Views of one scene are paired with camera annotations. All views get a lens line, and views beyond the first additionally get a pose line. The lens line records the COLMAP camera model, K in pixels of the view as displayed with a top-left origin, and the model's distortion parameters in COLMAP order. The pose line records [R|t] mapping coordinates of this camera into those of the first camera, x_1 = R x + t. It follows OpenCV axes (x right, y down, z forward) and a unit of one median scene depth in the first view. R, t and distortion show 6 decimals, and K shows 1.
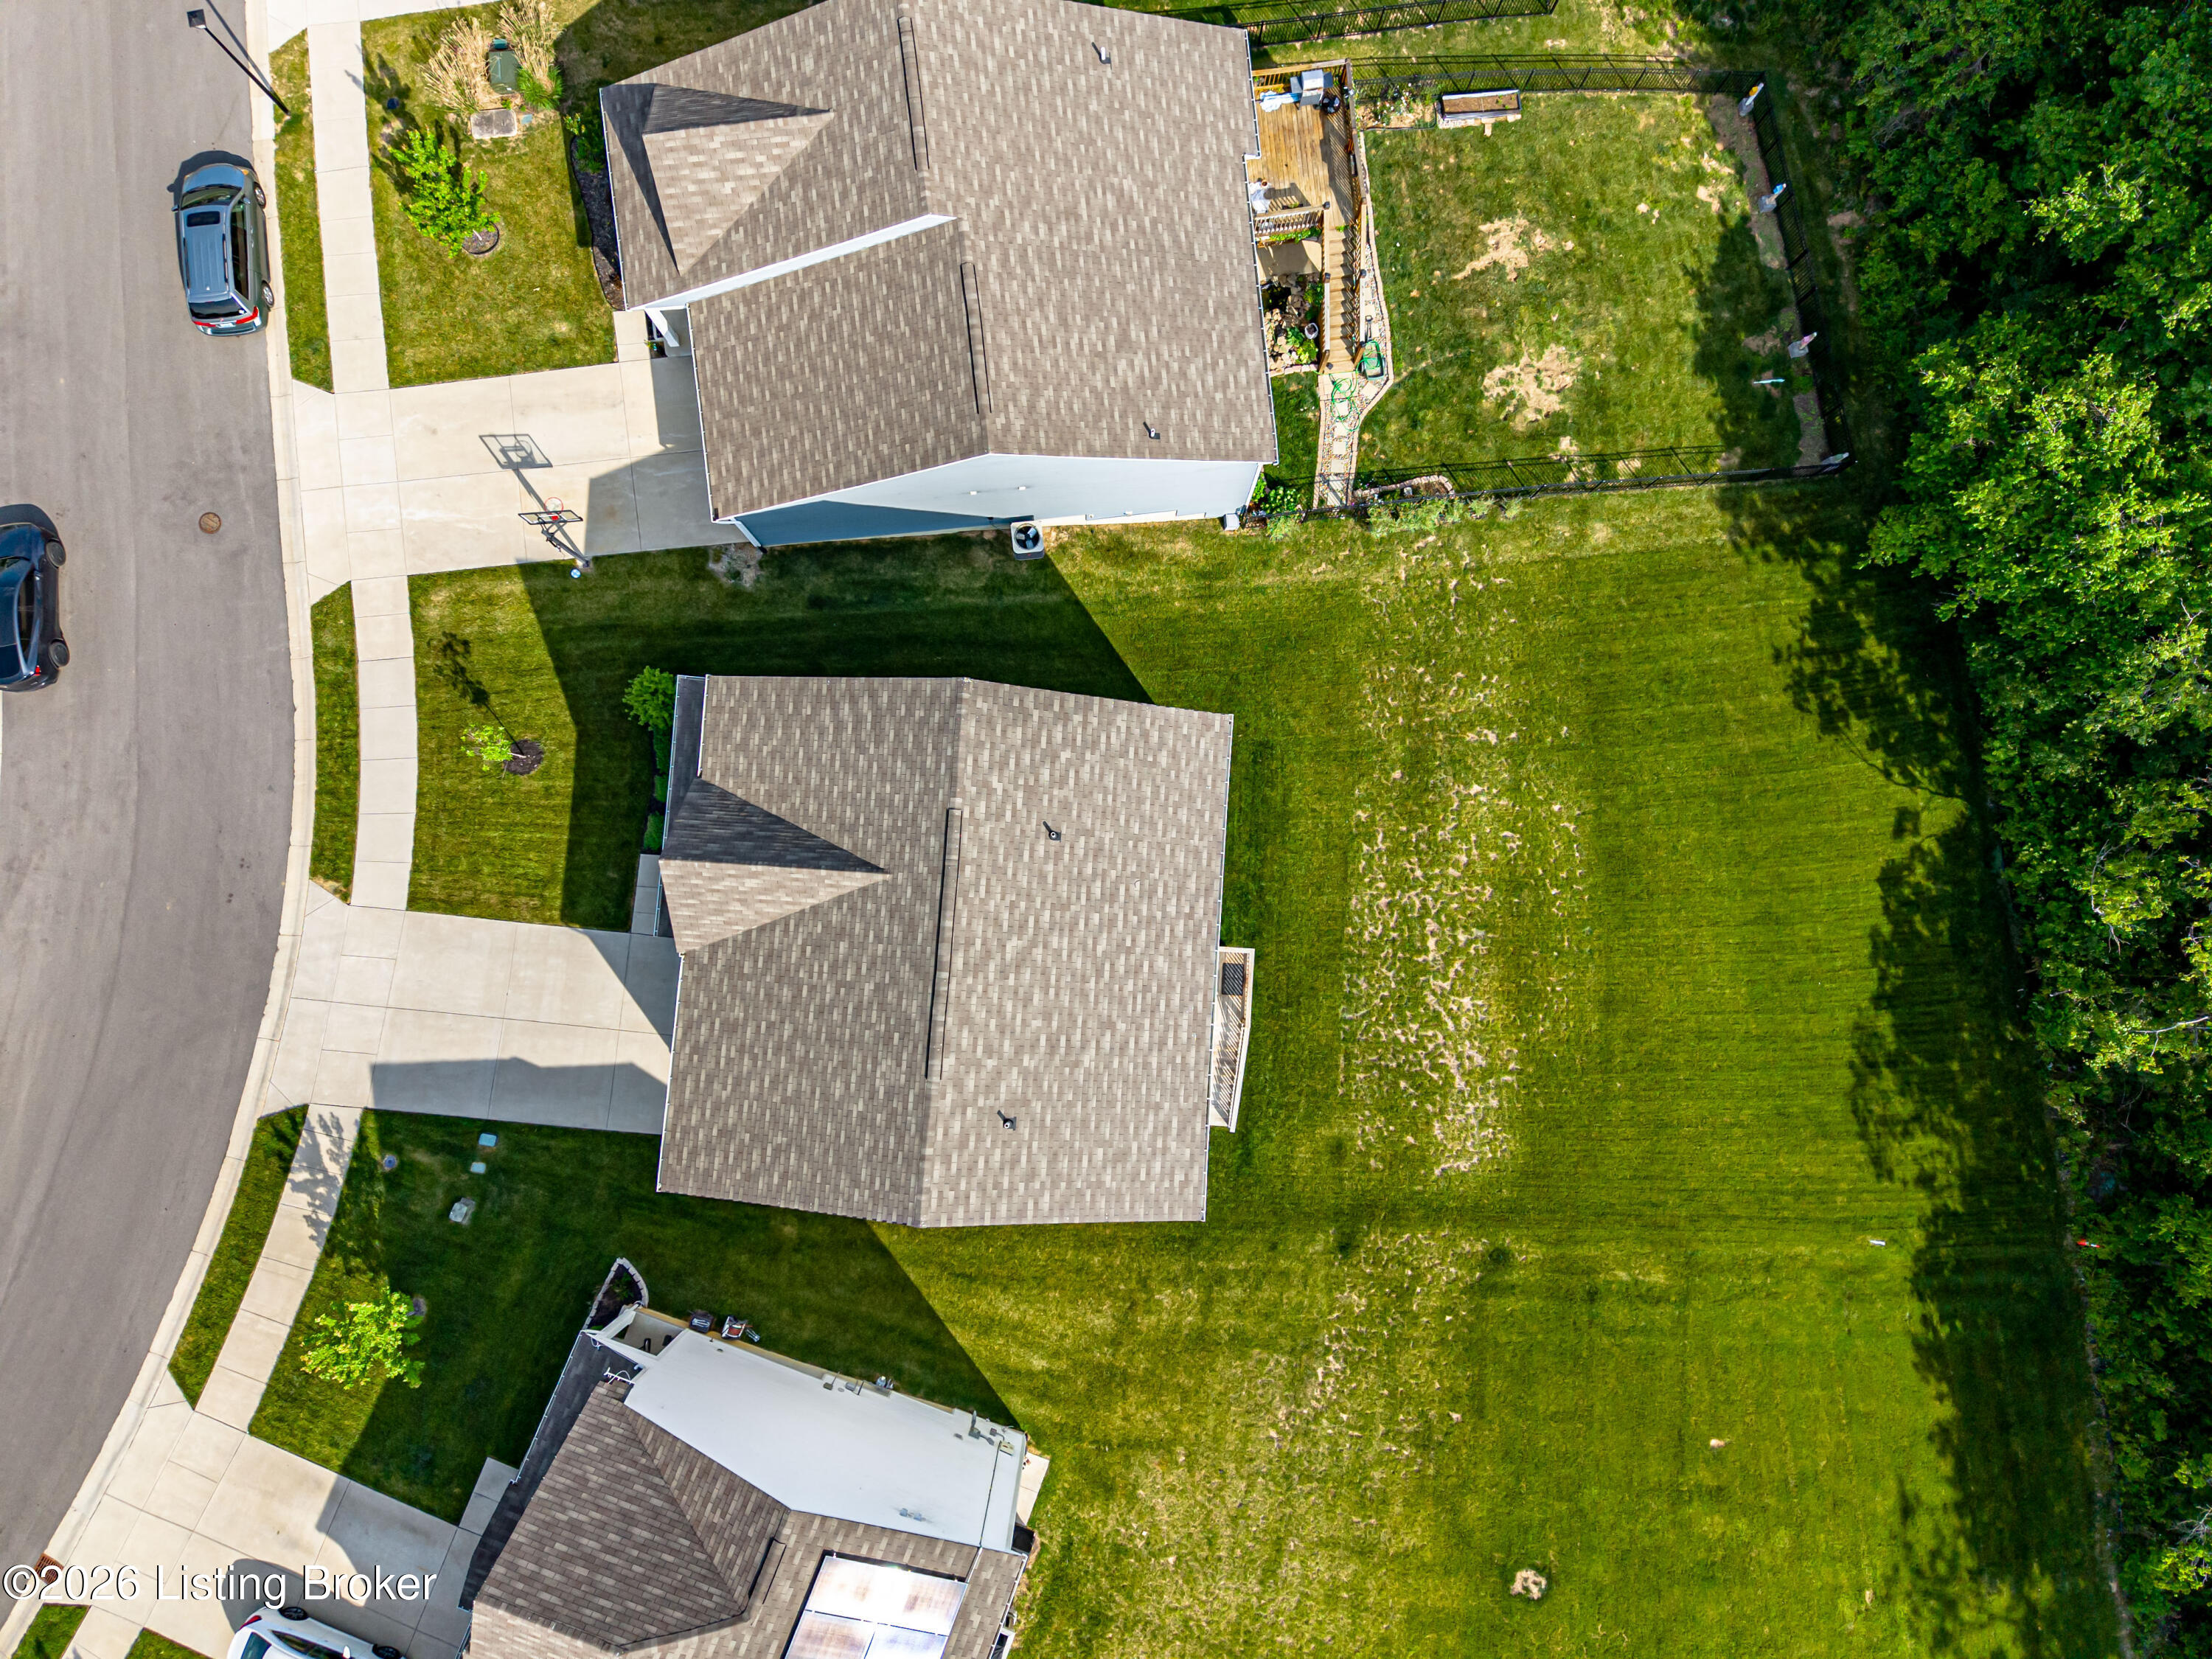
lens RADIAL K [[1415.5, 0, 1096.3], [0, 1415.5, 819.1], [0, 0, 1]] dist [0.218895, -0.199158]
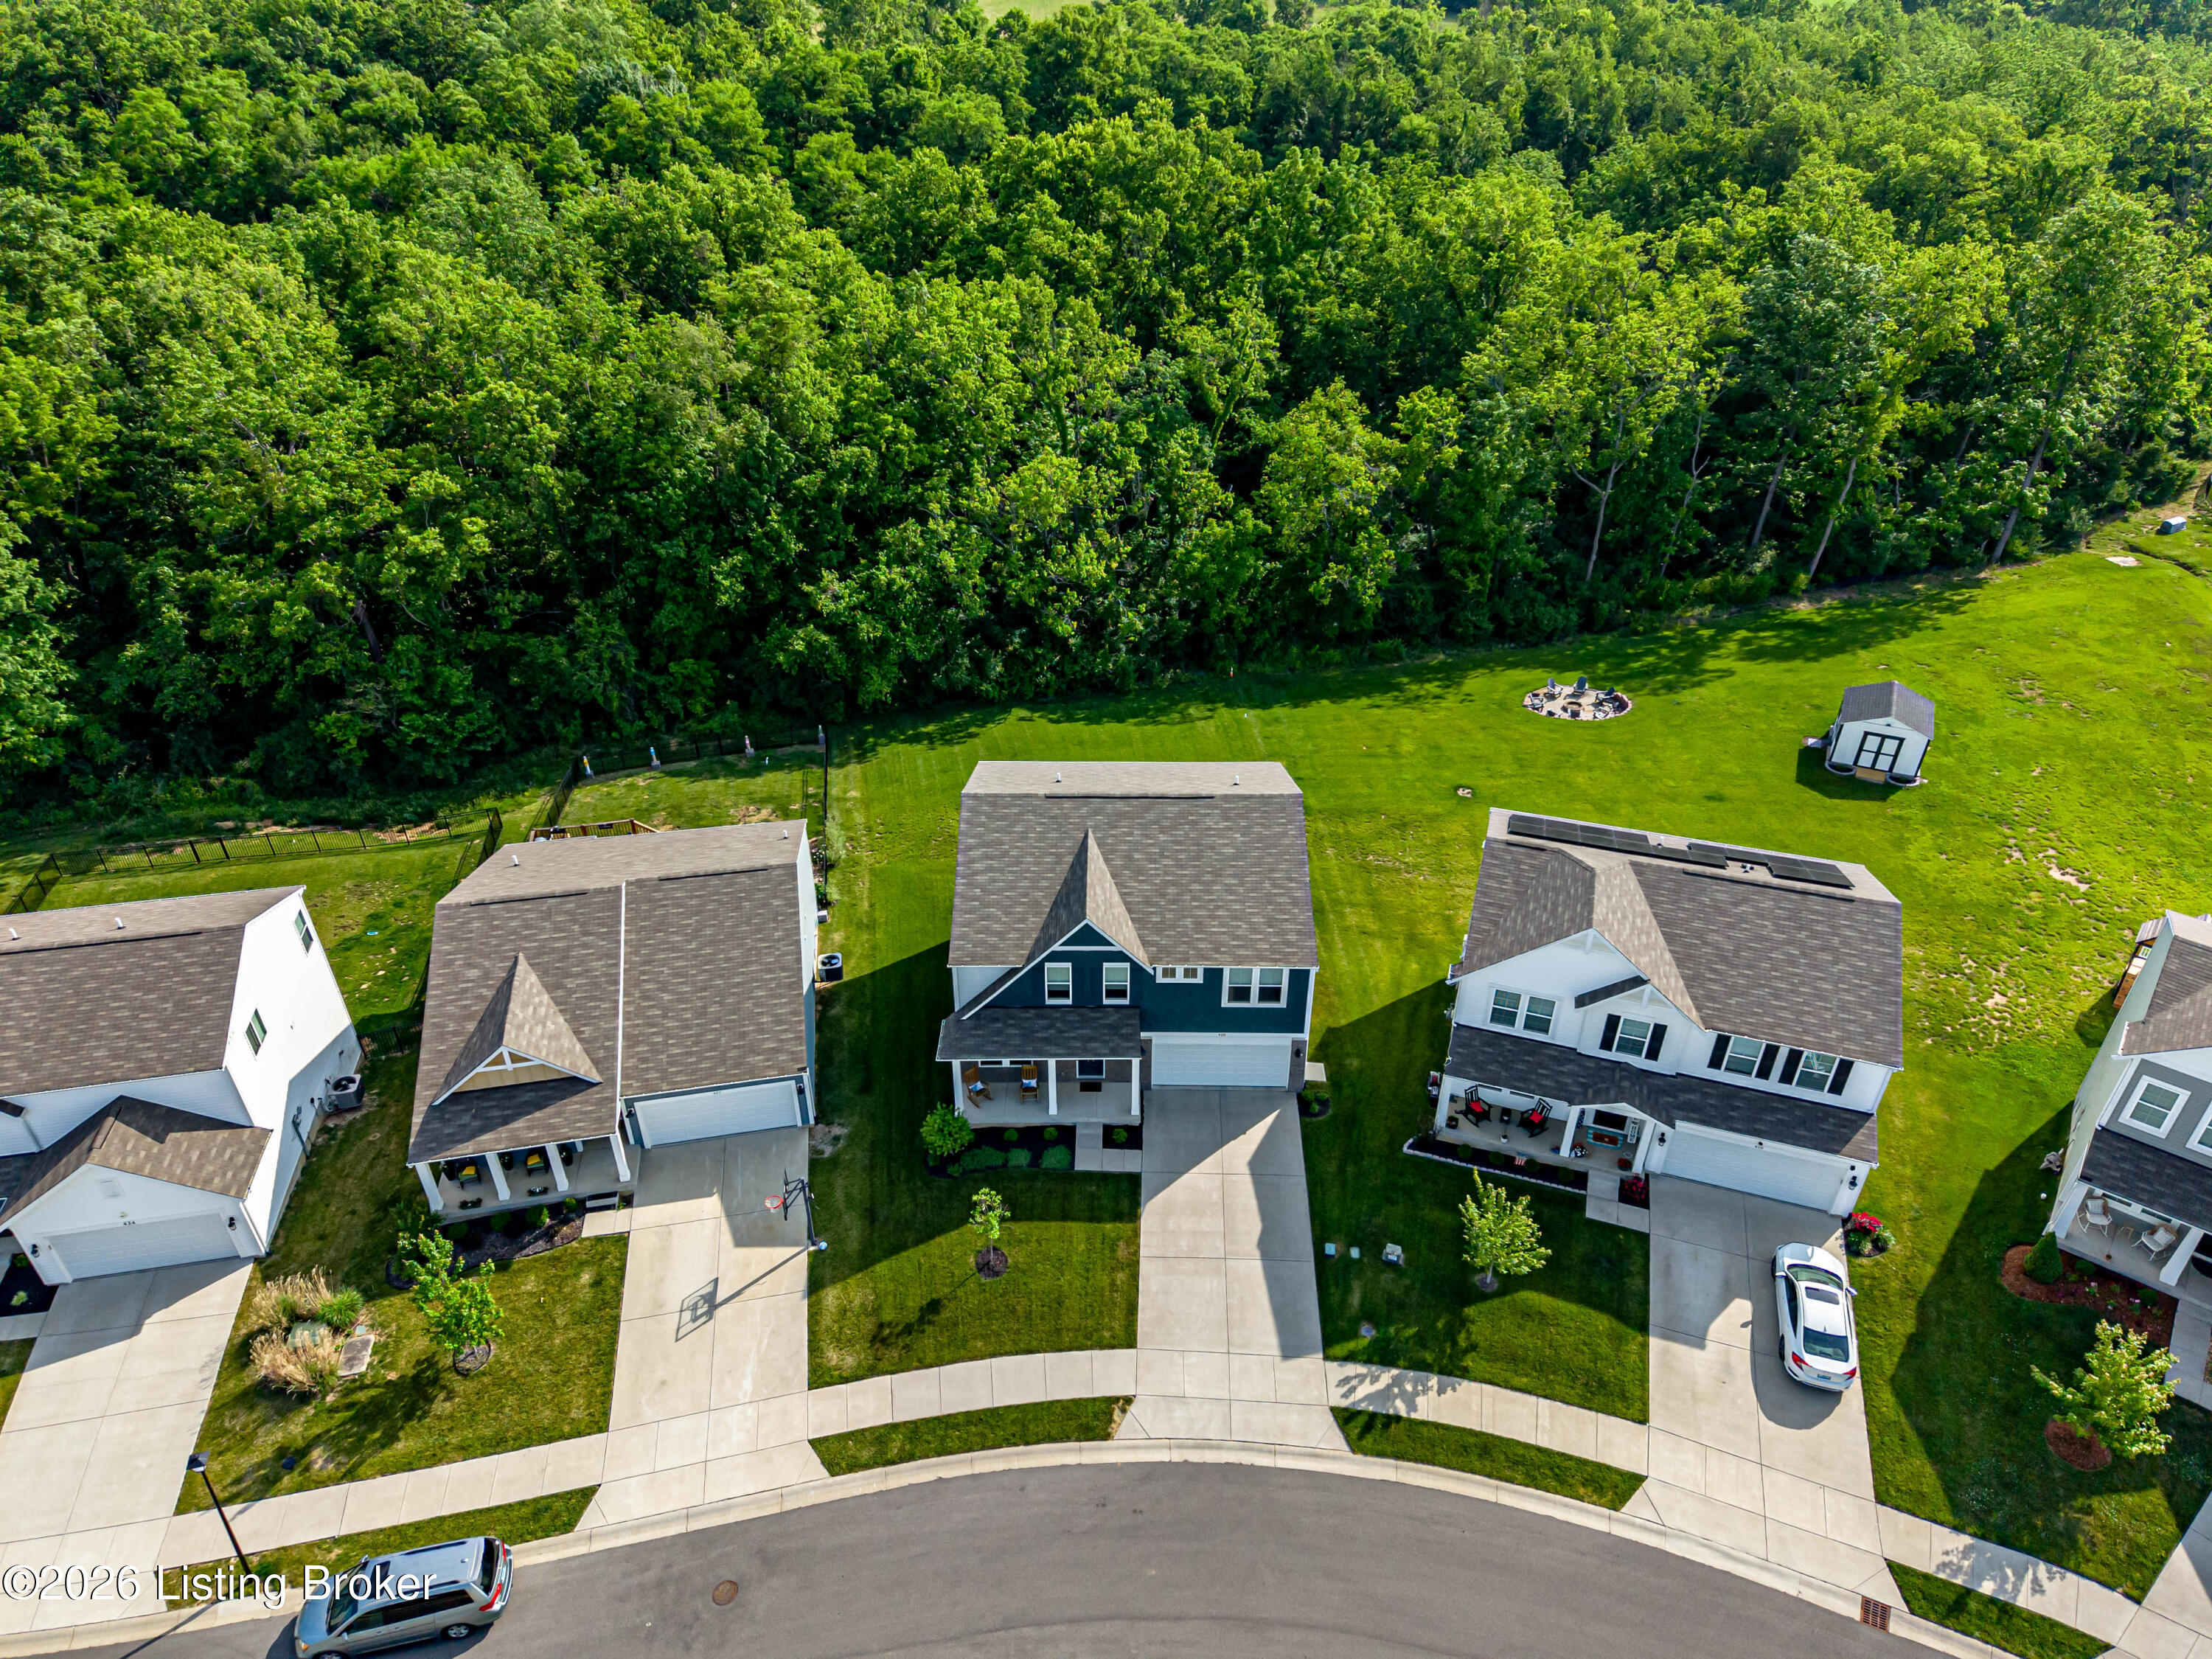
lens RADIAL K [[1415.5, 0, 1096.3], [0, 1415.5, 819.1], [0, 0, 1]] dist [0.218895, -0.199158]
pose [[-0.057797, -0.569972, 0.819629, -1.105410], [0.995717, 0.026432, 0.088594, -0.069579], [-0.072161, 0.821239, 0.566003, 0.099727]]
